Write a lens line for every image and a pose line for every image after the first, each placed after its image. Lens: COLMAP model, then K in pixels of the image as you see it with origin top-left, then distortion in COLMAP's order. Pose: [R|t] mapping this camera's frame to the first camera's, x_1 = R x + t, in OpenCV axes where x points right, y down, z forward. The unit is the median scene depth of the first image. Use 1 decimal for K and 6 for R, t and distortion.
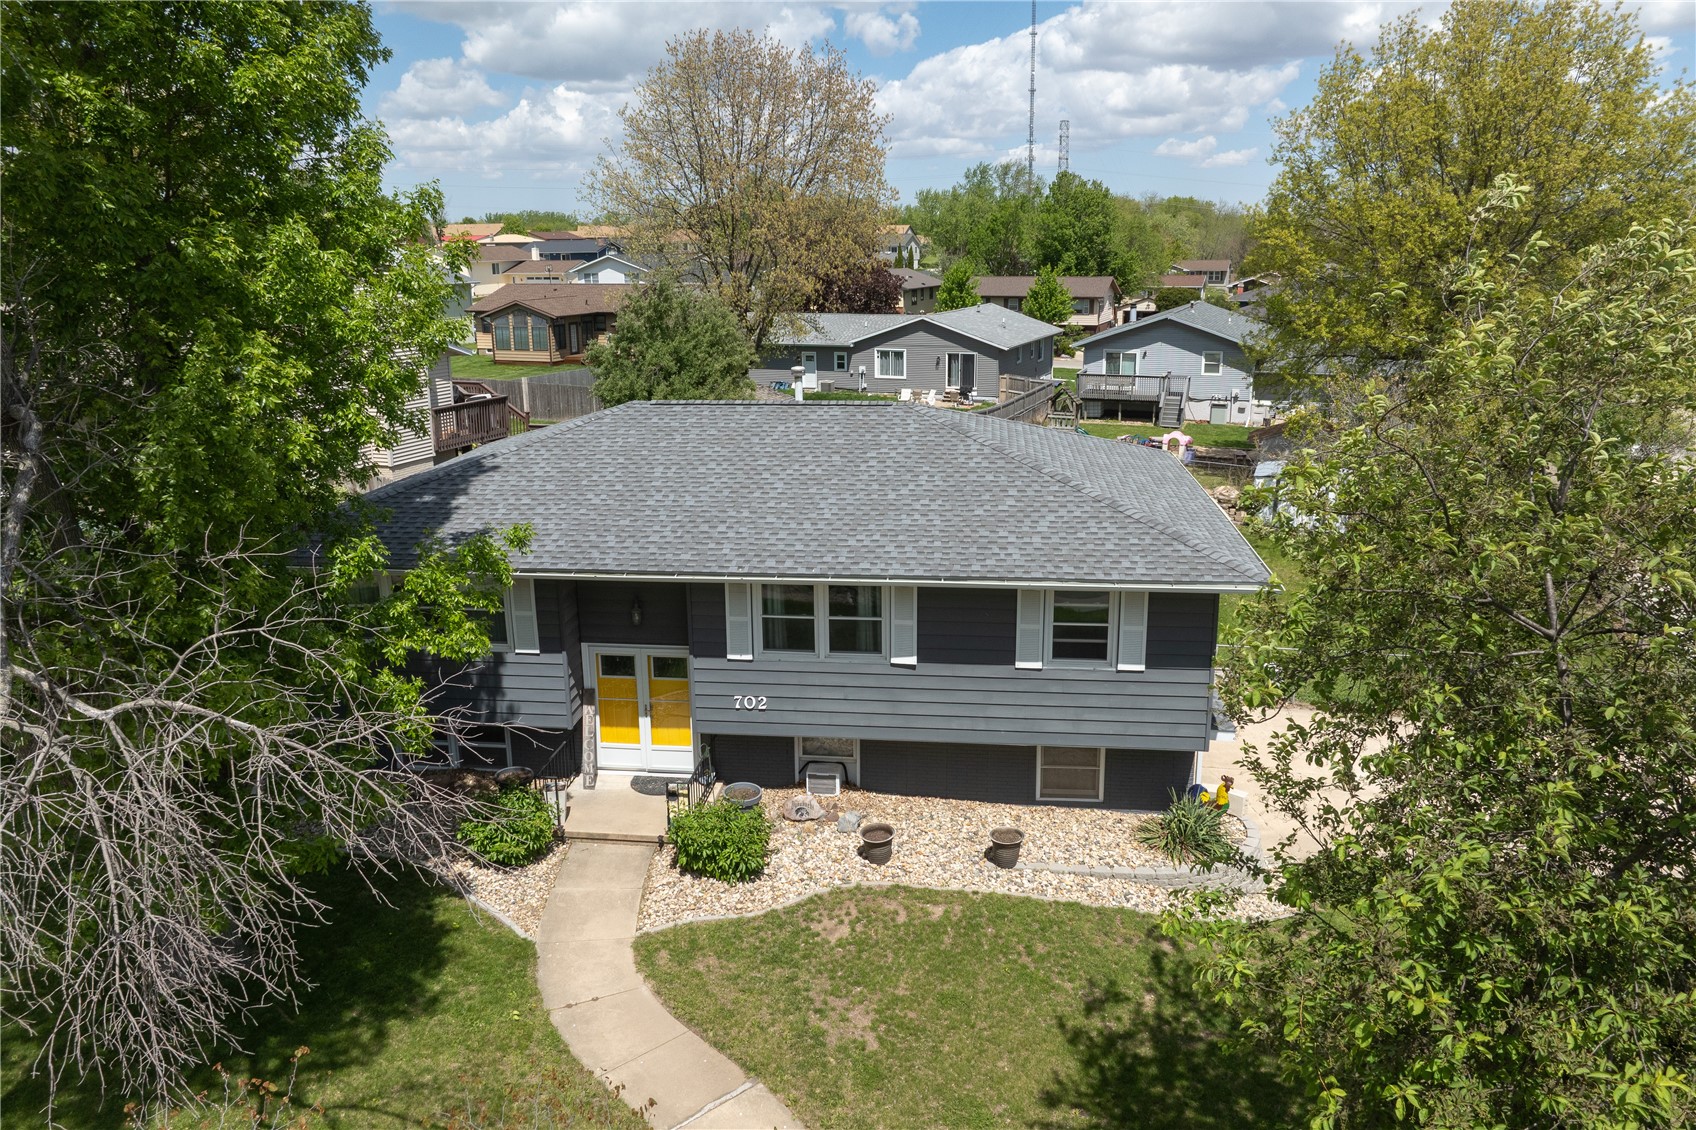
lens RADIAL K [[1203.9, 0, 853.2], [0, 1203.9, 523.9], [0, 0, 1]] dist [-0.028340, -0.010188]
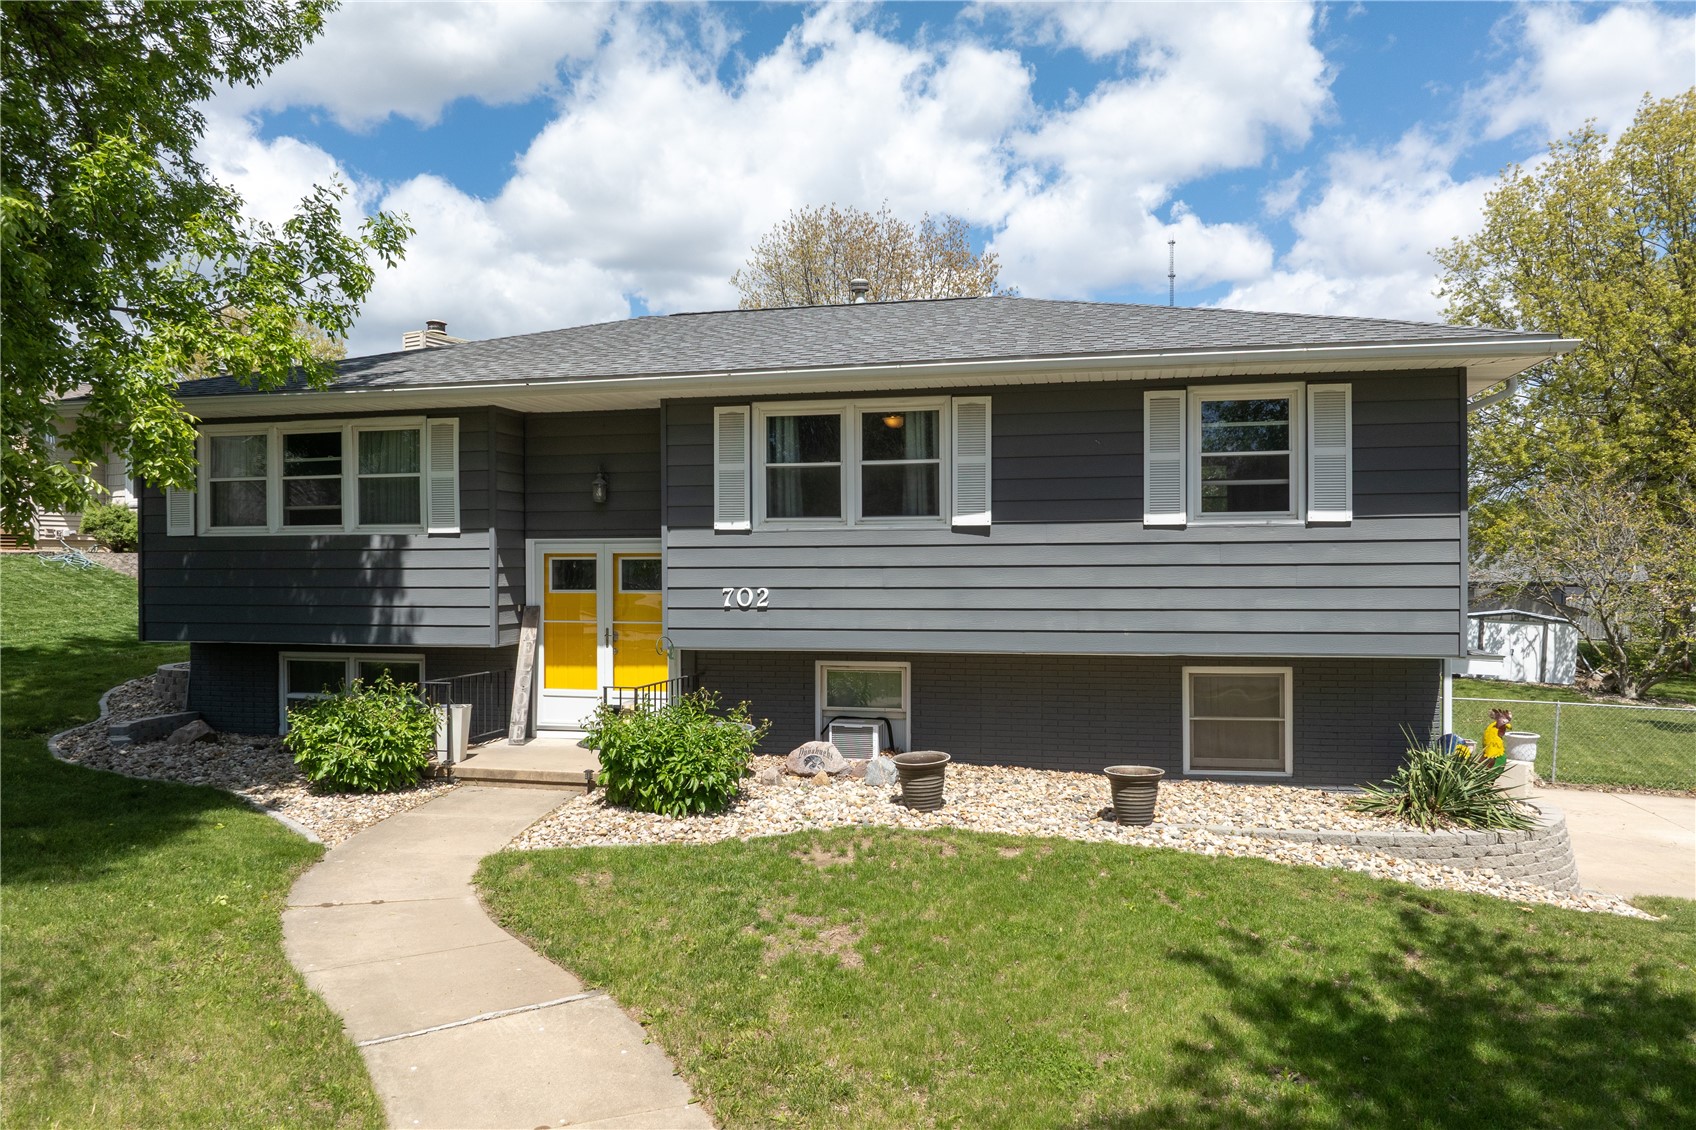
lens RADIAL K [[1206.9, 0, 846.3], [0, 1206.9, 554.2], [0, 0, 1]] dist [-0.052332, 0.030264]
pose [[0.992486, 0.006986, -0.122157, 0.054438], [-0.035192, 0.972482, -0.230304, 0.285880], [0.117187, 0.232873, 0.965421, 0.356966]]
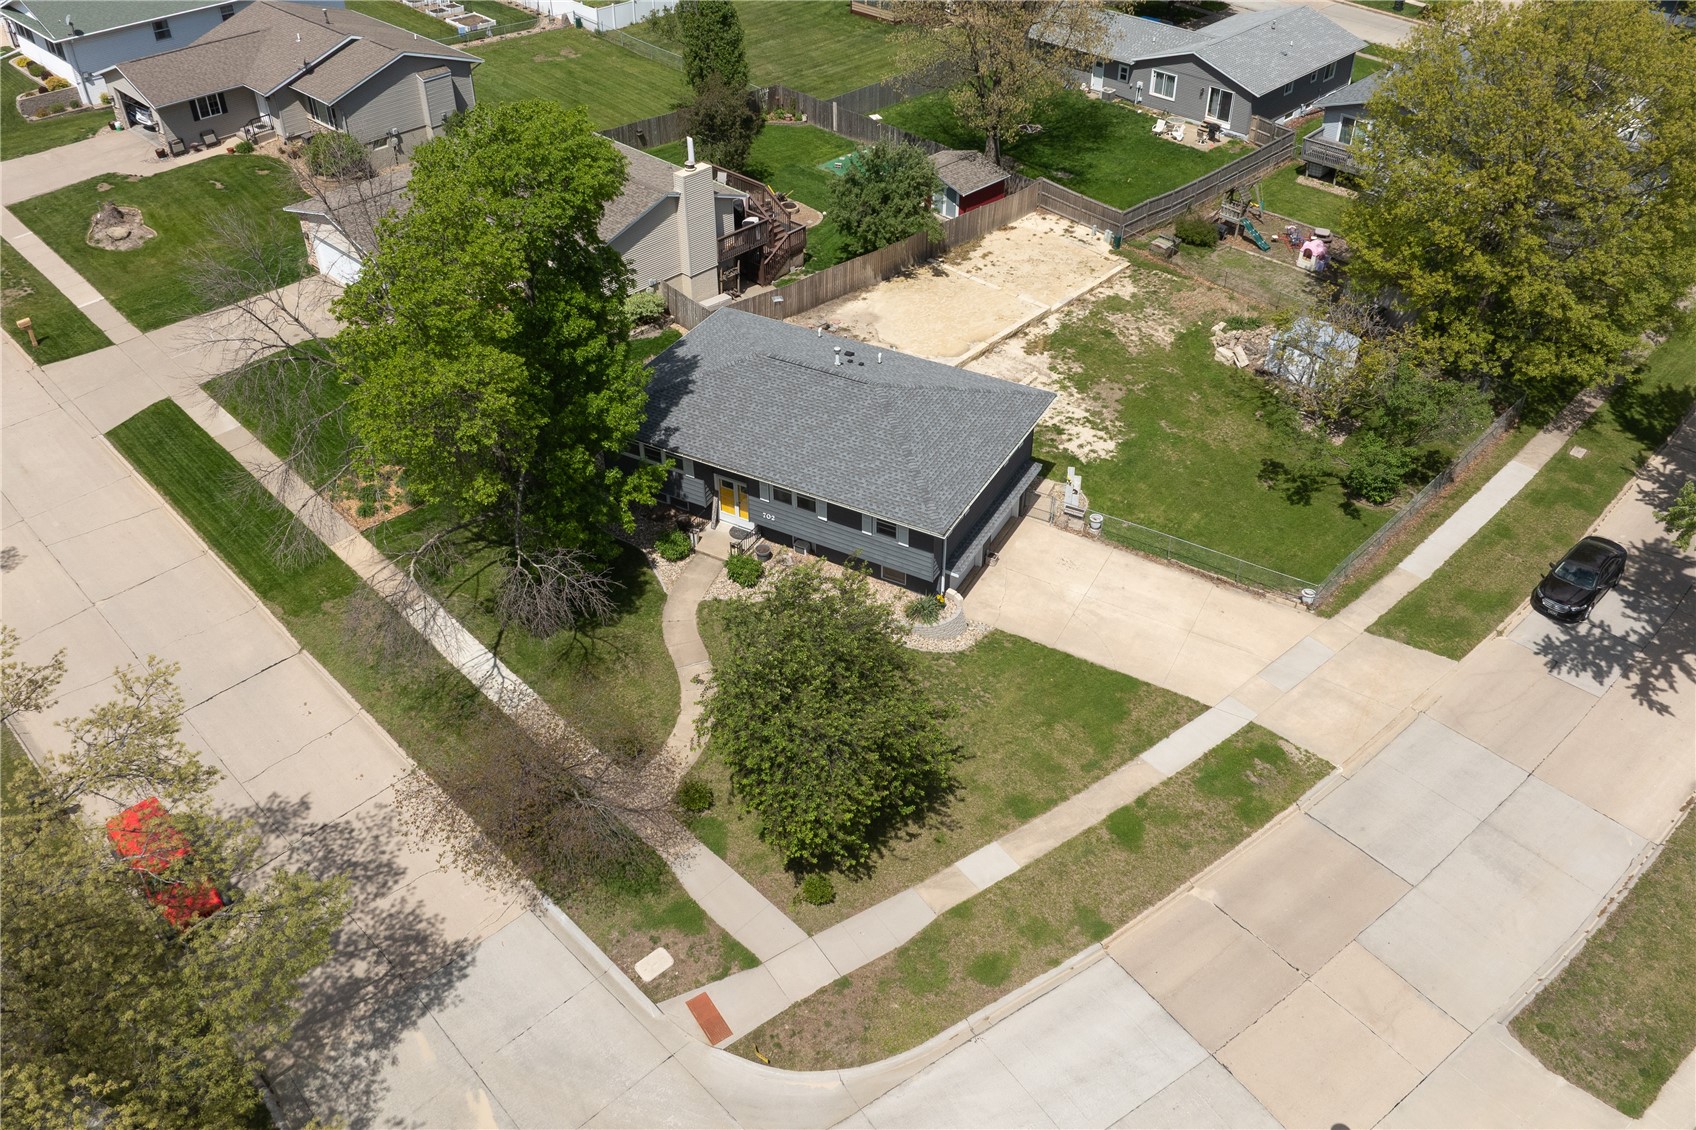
lens RADIAL K [[1206.9, 0, 846.3], [0, 1206.9, 554.2], [0, 0, 1]] dist [-0.052332, 0.030264]
pose [[0.931891, 0.239830, -0.272143, 0.777803], [-0.105062, 0.896539, 0.430325, -0.891917], [0.347192, -0.372424, 0.860673, -1.141307]]
